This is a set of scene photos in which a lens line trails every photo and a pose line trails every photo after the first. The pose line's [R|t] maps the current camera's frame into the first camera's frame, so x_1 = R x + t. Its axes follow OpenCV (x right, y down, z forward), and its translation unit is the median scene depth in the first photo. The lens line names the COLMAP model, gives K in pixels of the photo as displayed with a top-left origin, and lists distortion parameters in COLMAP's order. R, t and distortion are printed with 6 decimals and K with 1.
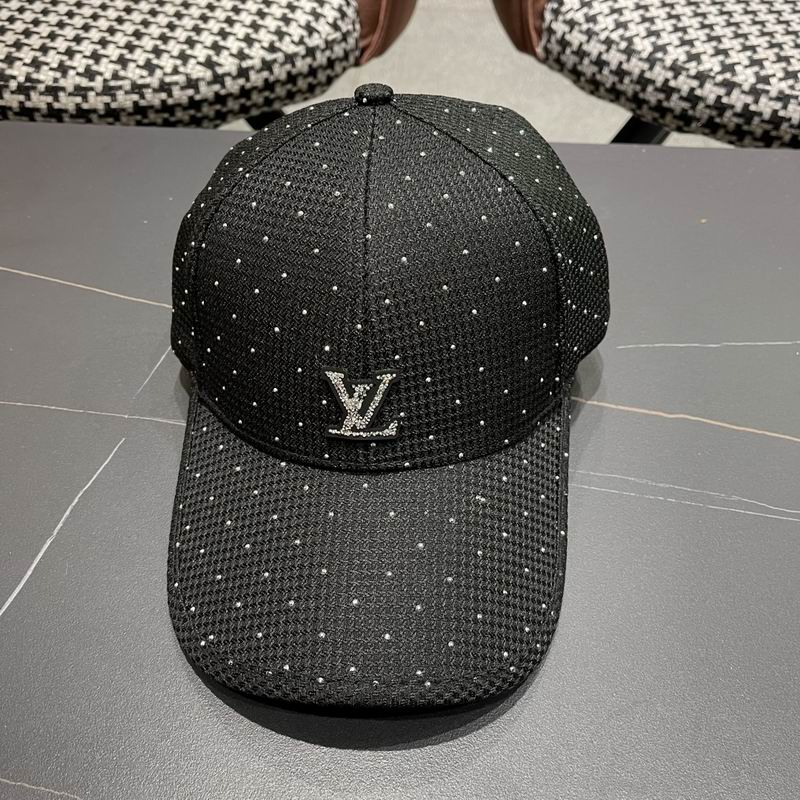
lens RADIAL K [[822.4, 0, 395.0], [0, 822.4, 403.7], [0, 0, 1]] dist [0.017571, 0.000000]
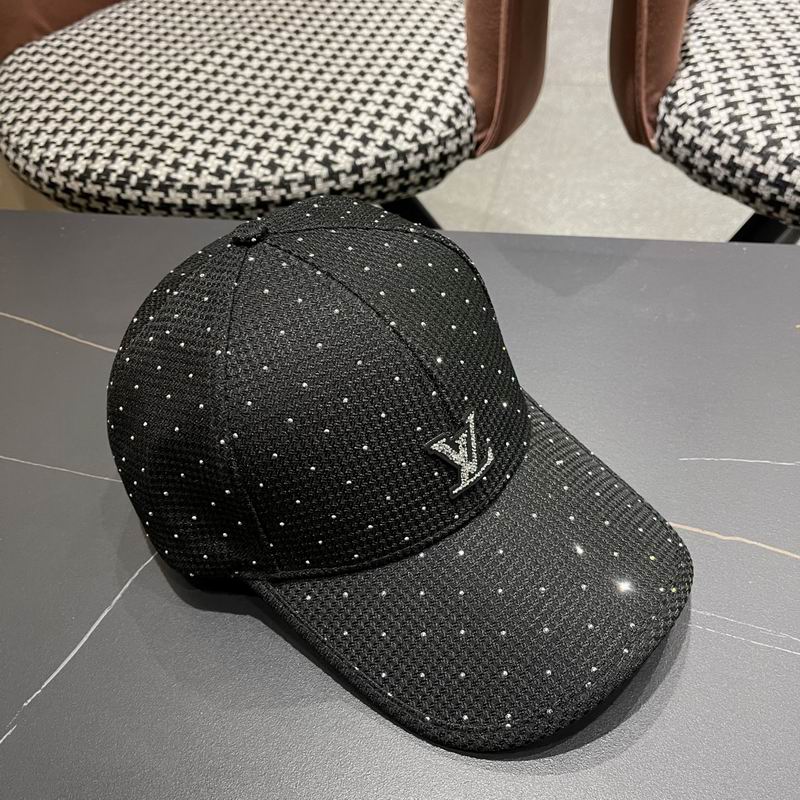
lens RADIAL K [[822.4, 0, 396.7], [0, 822.4, 403.3], [0, 0, 1]] dist [0.017571, 0.000000]
pose [[0.978807, 0.050059, -0.198572, 0.094344], [-0.063171, 0.996182, -0.060251, -0.038483], [0.194798, 0.071519, 0.978233, -0.013128]]
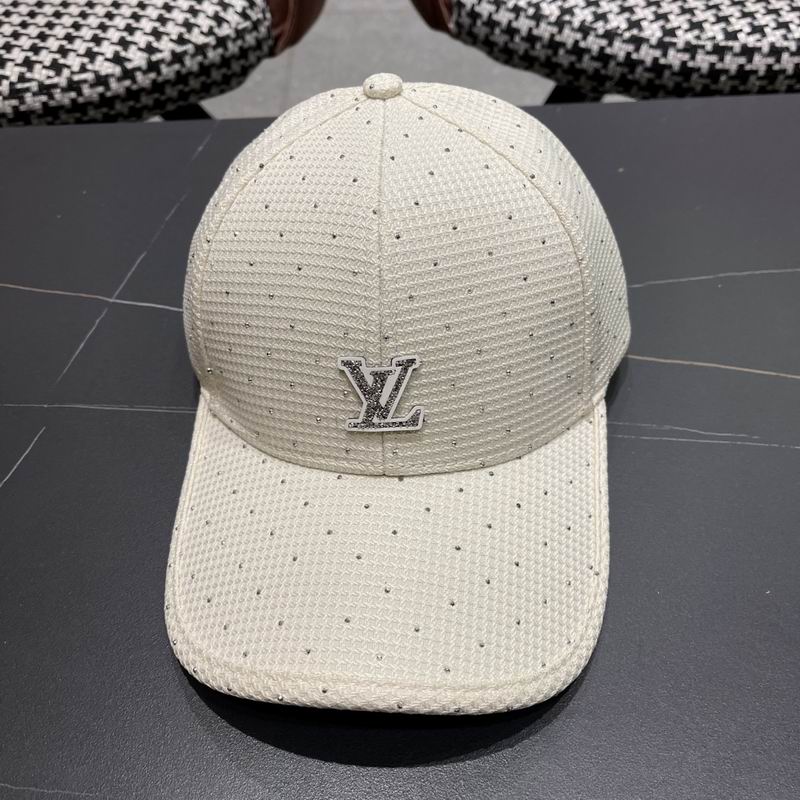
lens RADIAL K [[822.4, 0, 396.5], [0, 822.4, 402.5], [0, 0, 1]] dist [0.017571, 0.000000]
pose [[0.995091, -0.091513, 0.037667, 0.031576], [0.092165, 0.995616, -0.015930, 0.042305], [-0.036044, 0.019323, 0.999163, 0.009118]]
